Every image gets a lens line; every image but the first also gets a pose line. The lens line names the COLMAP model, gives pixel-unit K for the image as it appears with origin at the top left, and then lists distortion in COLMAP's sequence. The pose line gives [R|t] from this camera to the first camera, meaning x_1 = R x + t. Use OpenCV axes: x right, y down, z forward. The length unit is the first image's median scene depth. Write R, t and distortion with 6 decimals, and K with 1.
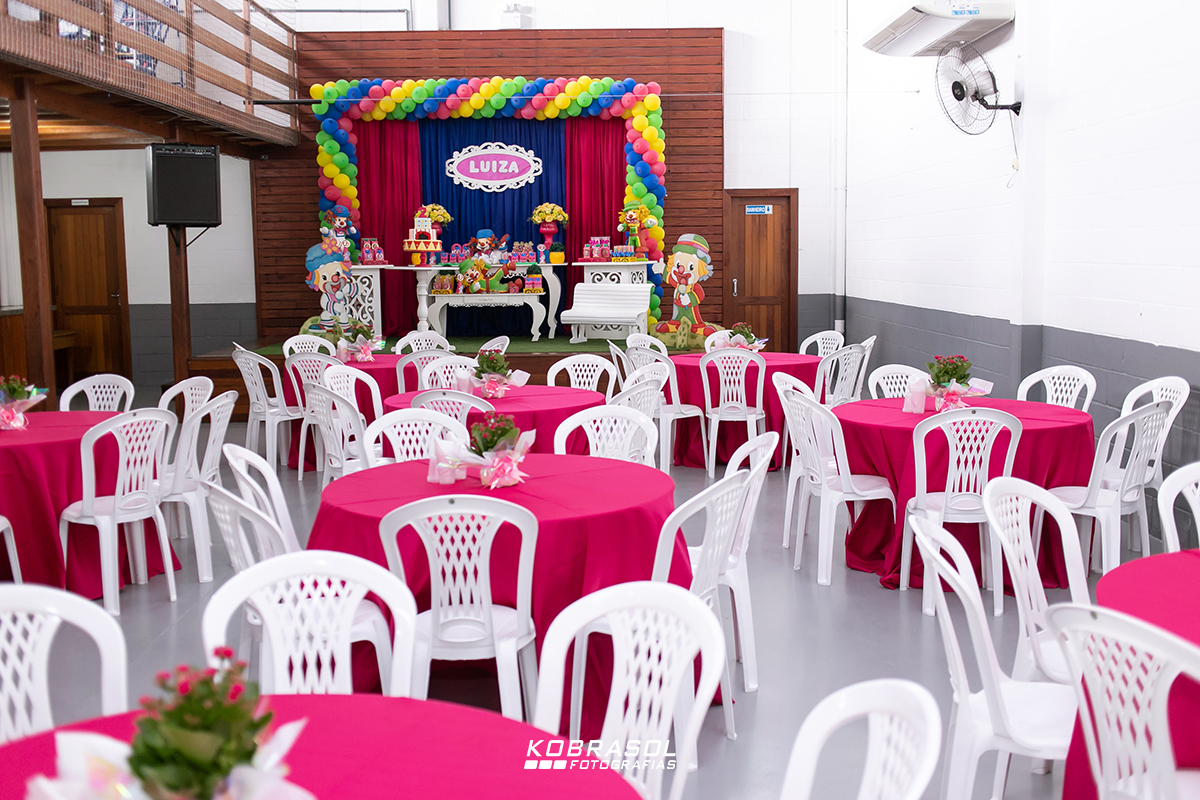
lens RADIAL K [[1249.3, 0, 600.0], [0, 1249.3, 400.0], [0, 0, 1]] dist [-0.026896, -0.021531]
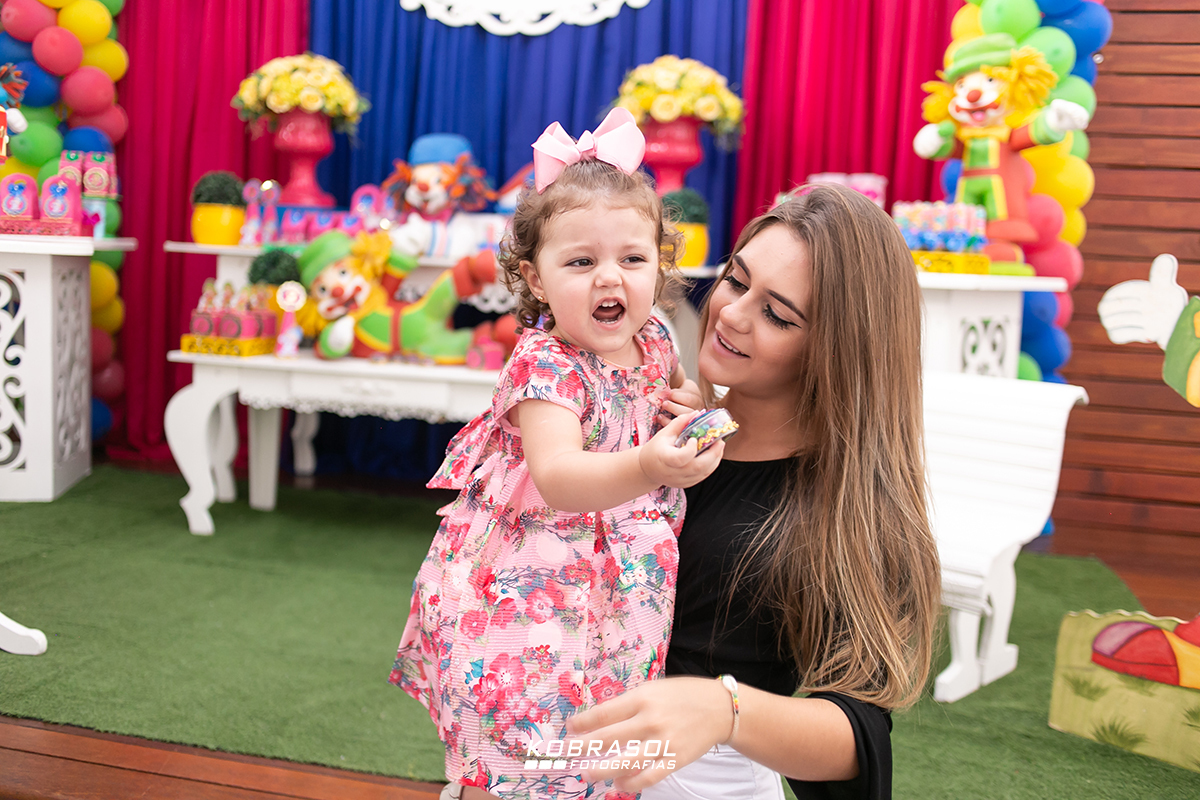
lens RADIAL K [[1204.3, 0, 600.0], [0, 1204.3, 400.0], [0, 0, 1]] dist [-0.018793, -0.026313]
pose [[0.971275, 0.080722, -0.223852, 0.010227], [-0.084214, 0.996429, -0.006078, -0.076843], [0.222562, 0.024755, 0.974604, 0.732634]]
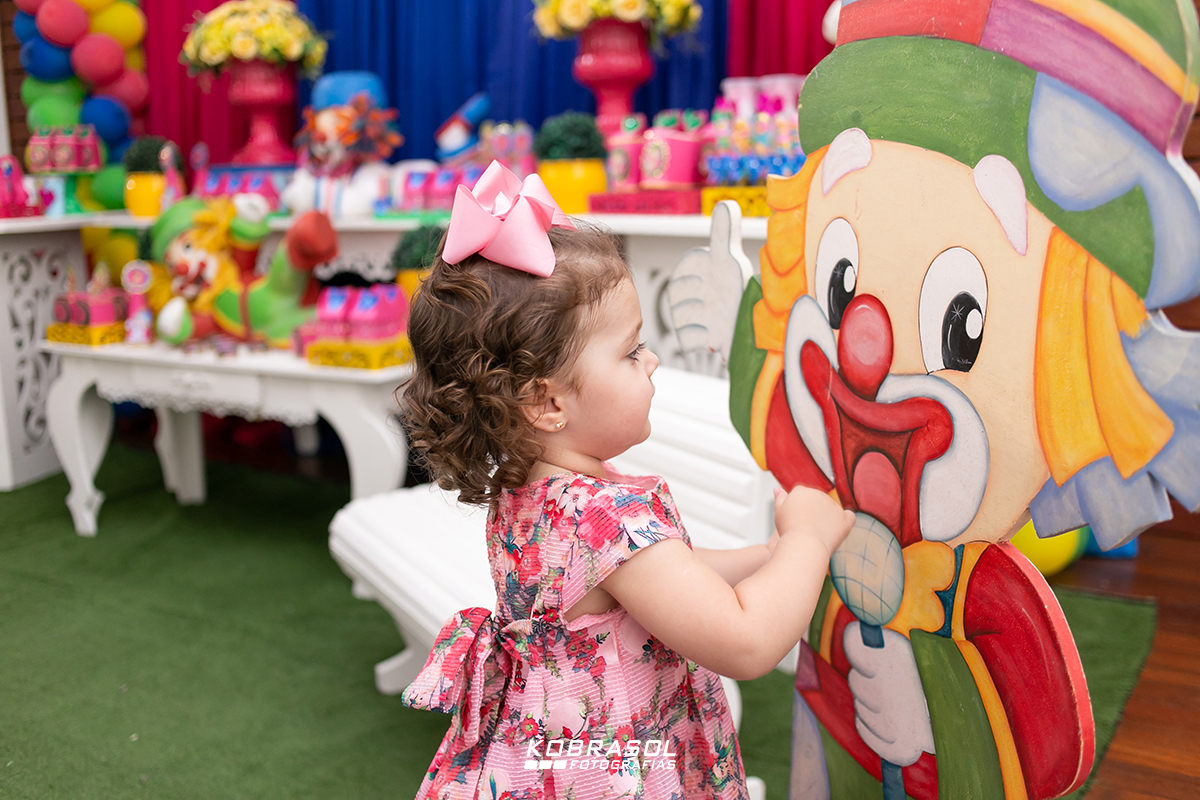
lens RADIAL K [[1227.5, 0, 597.5], [0, 1227.5, 401.7], [0, 0, 1]] dist [-0.023810, -0.012756]
pose [[0.836803, 0.090825, -0.539918, 0.084601], [-0.054564, 0.995069, 0.082822, -0.094340], [0.544778, -0.039845, 0.837633, 0.814942]]
